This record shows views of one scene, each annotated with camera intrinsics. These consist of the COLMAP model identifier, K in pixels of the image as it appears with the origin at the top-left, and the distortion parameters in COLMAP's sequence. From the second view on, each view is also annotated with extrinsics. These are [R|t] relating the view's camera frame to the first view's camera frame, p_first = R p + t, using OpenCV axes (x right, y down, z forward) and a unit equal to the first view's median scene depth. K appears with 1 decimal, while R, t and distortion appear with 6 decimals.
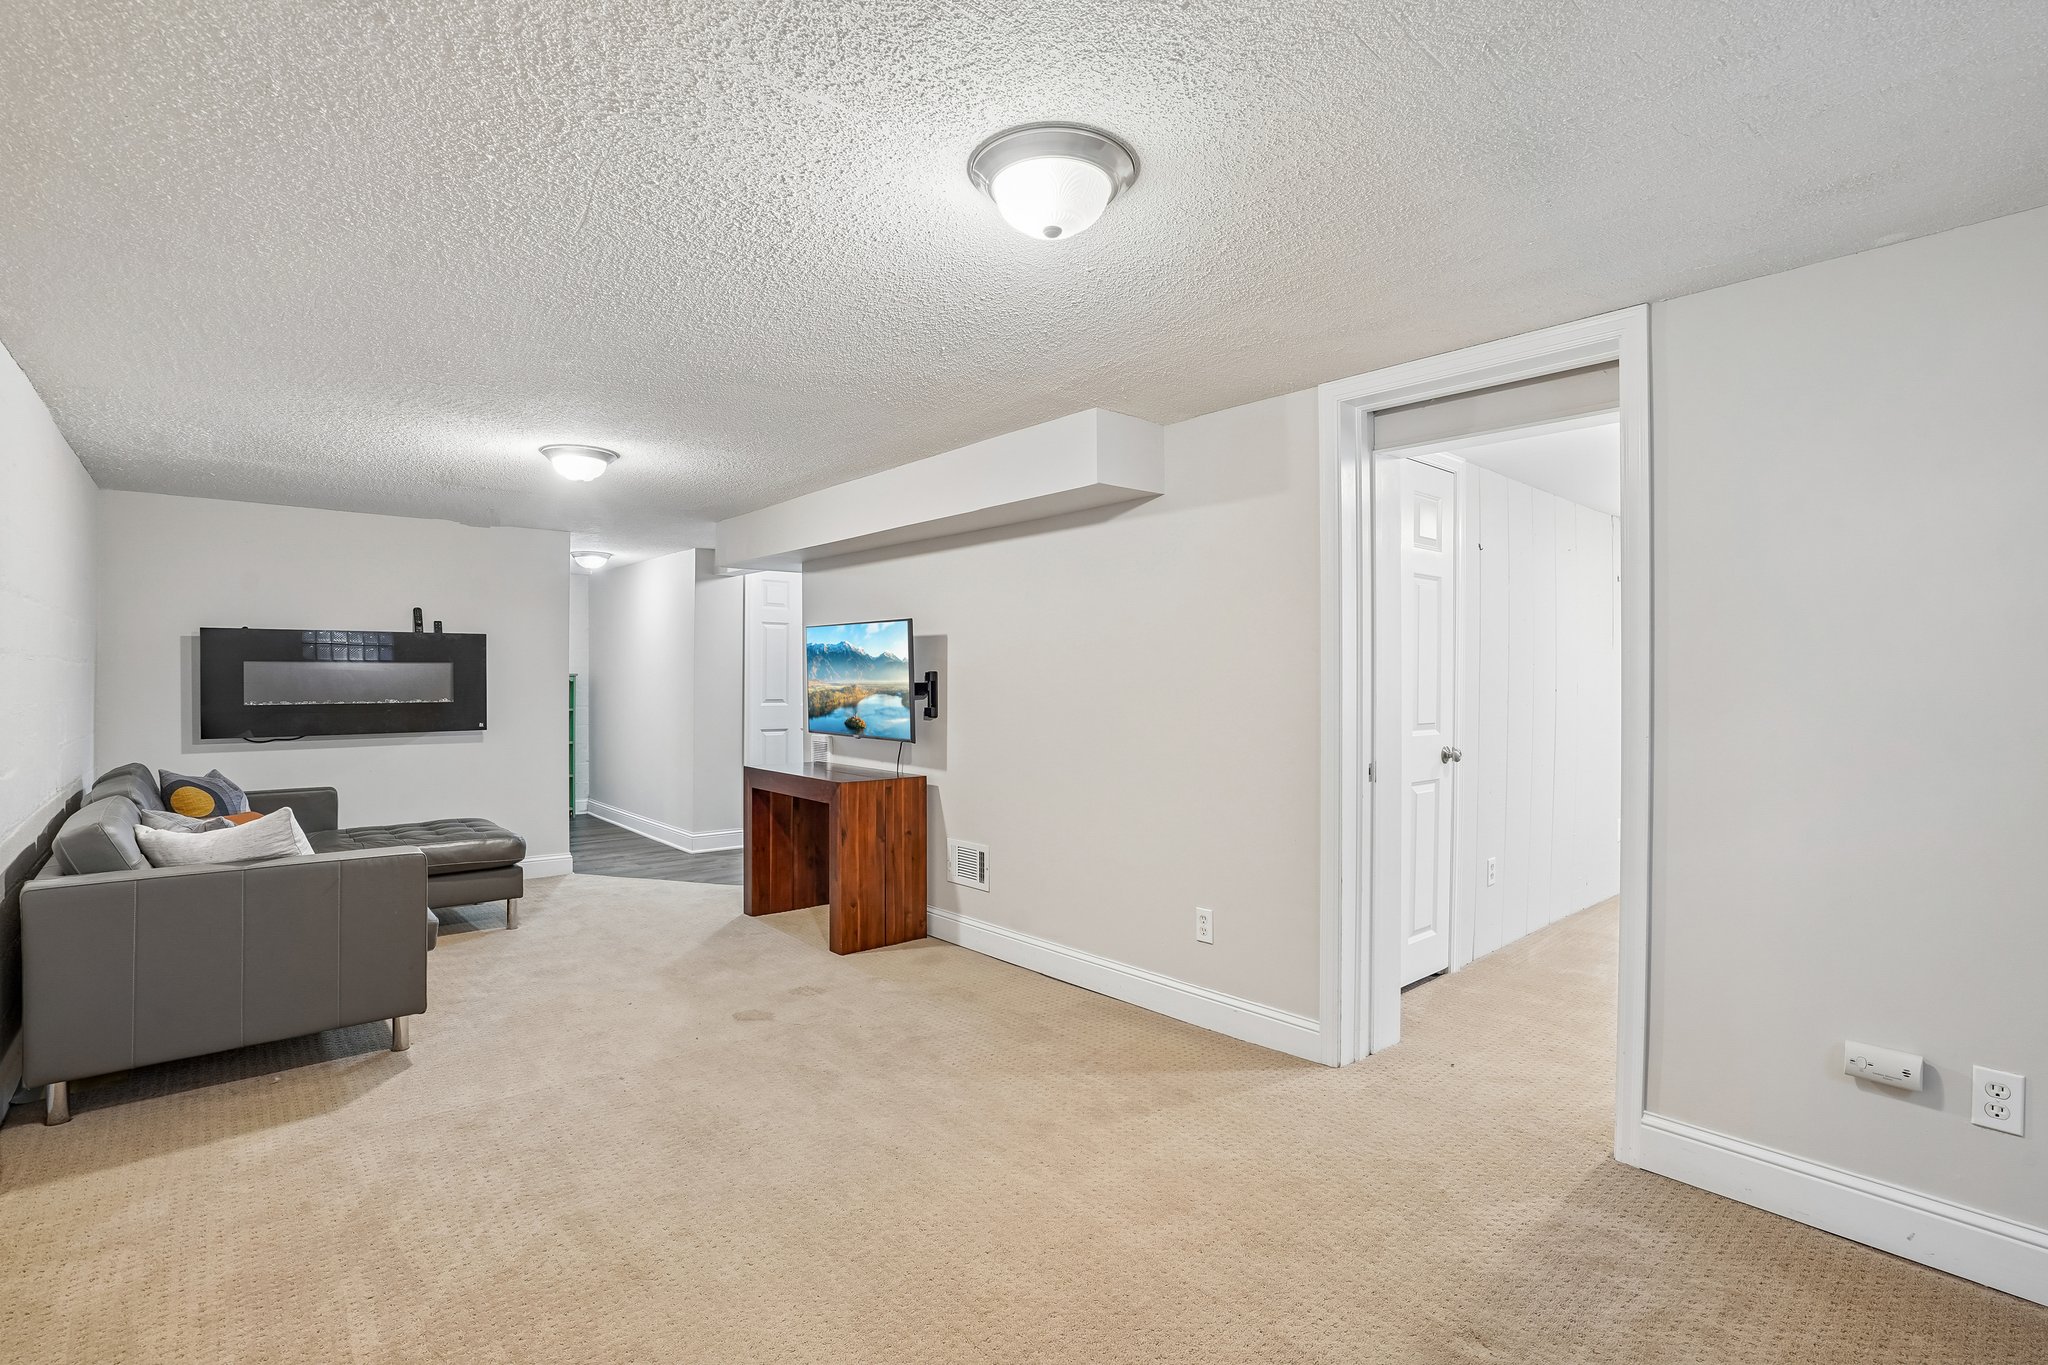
lens RADIAL K [[942.9, 0, 1024.0], [0, 942.9, 682.5], [0, 0, 1]] dist [-0.063808, 0.016516]
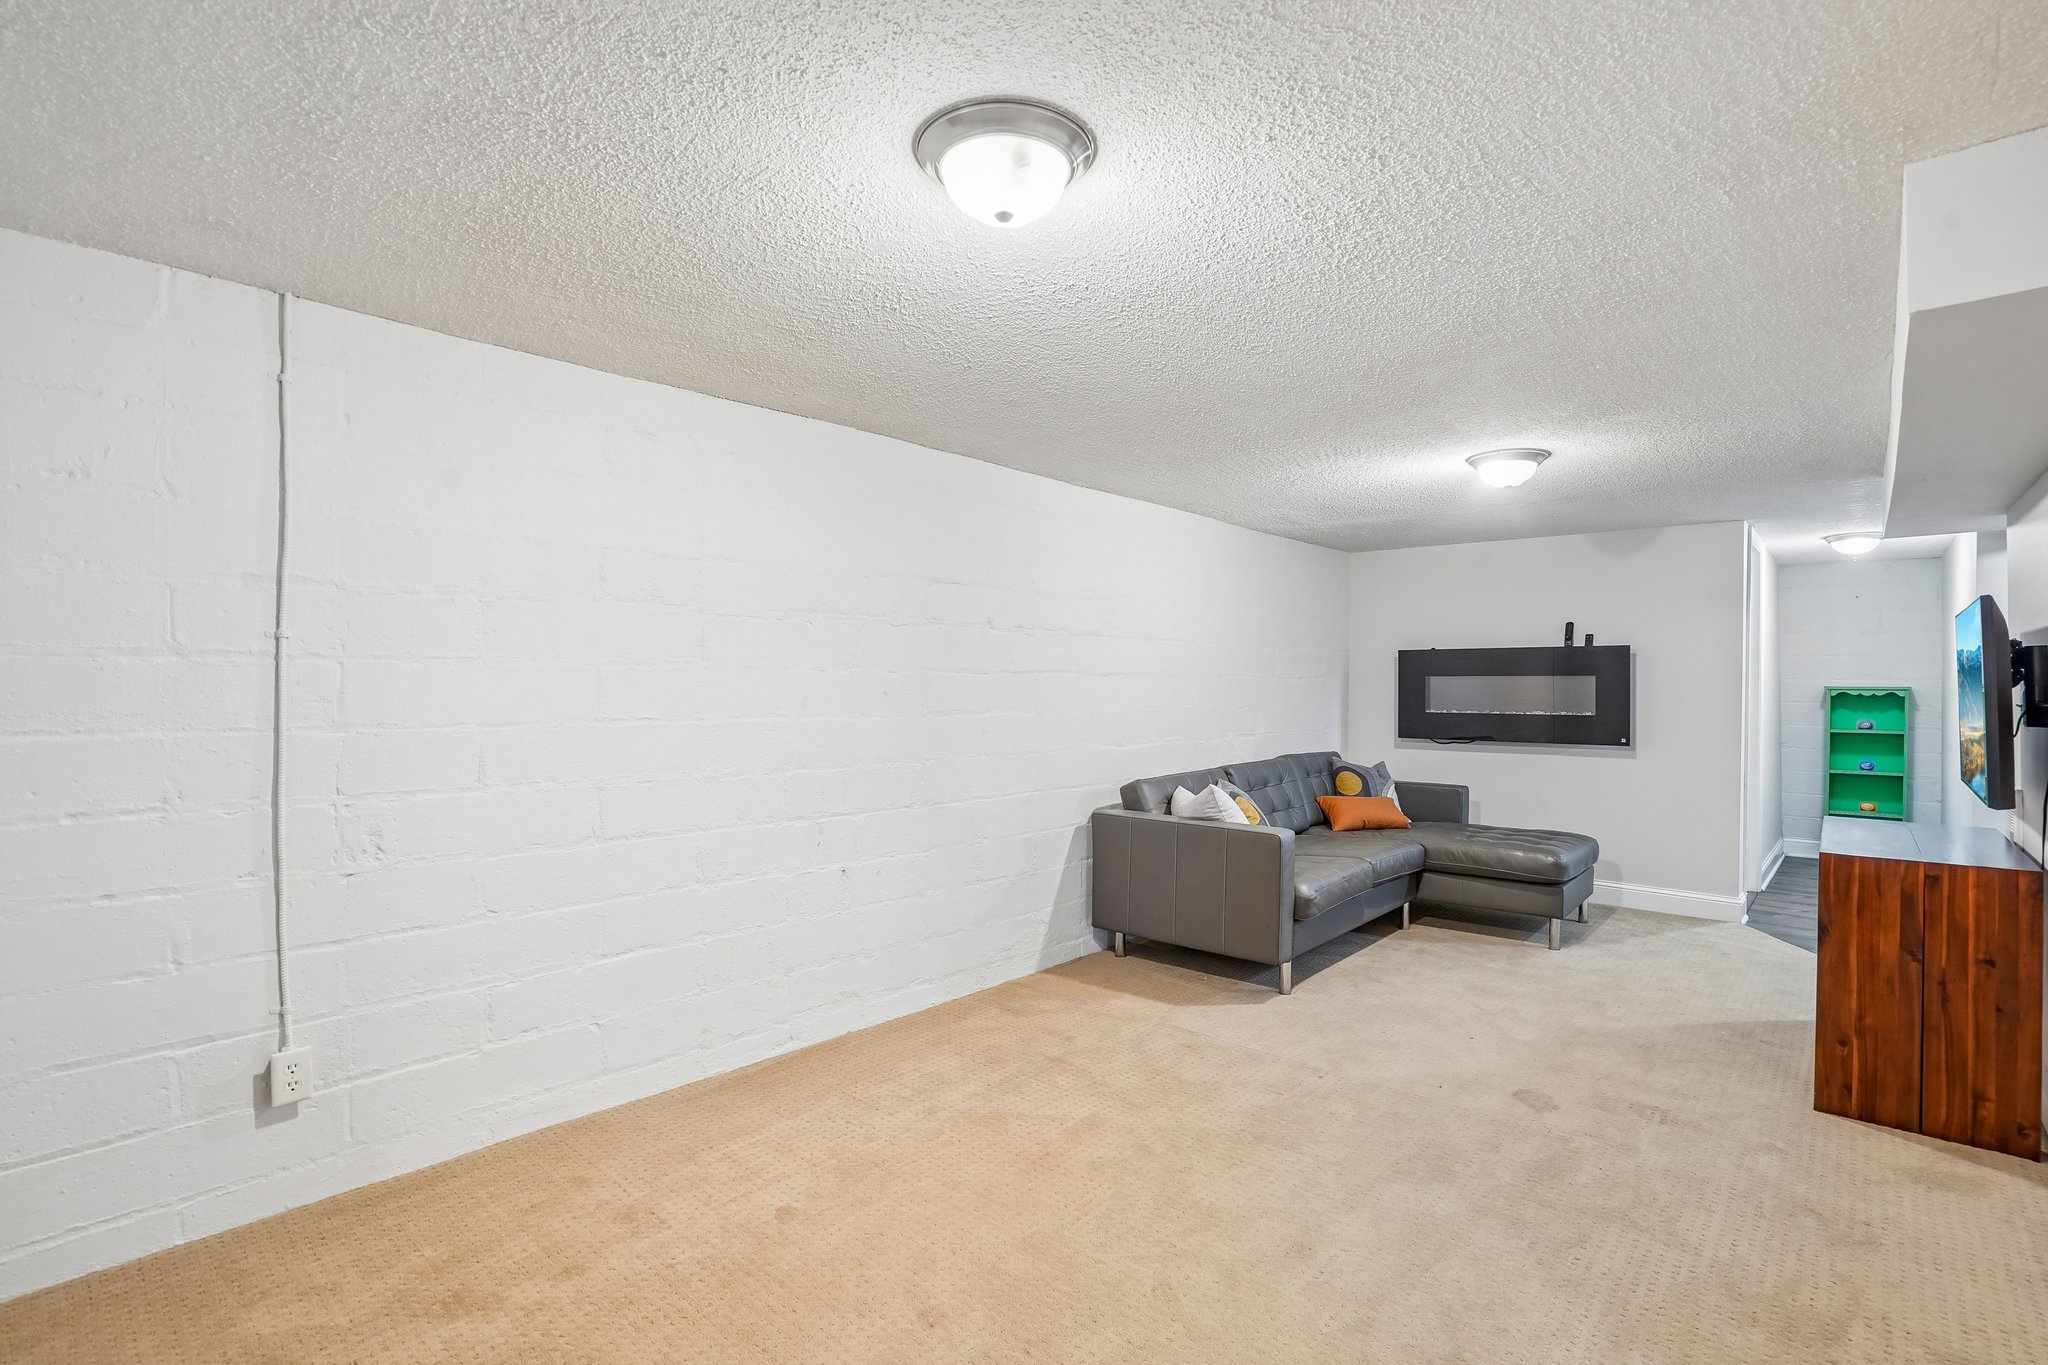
lens RADIAL K [[942.9, 0, 1024.0], [0, 942.9, 682.5], [0, 0, 1]] dist [-0.063808, 0.016516]
pose [[0.115756, -0.002241, -0.993275, 0.371485], [-0.008262, 0.999961, -0.003219, -0.007627], [0.993243, 0.008579, 0.115733, 0.351977]]
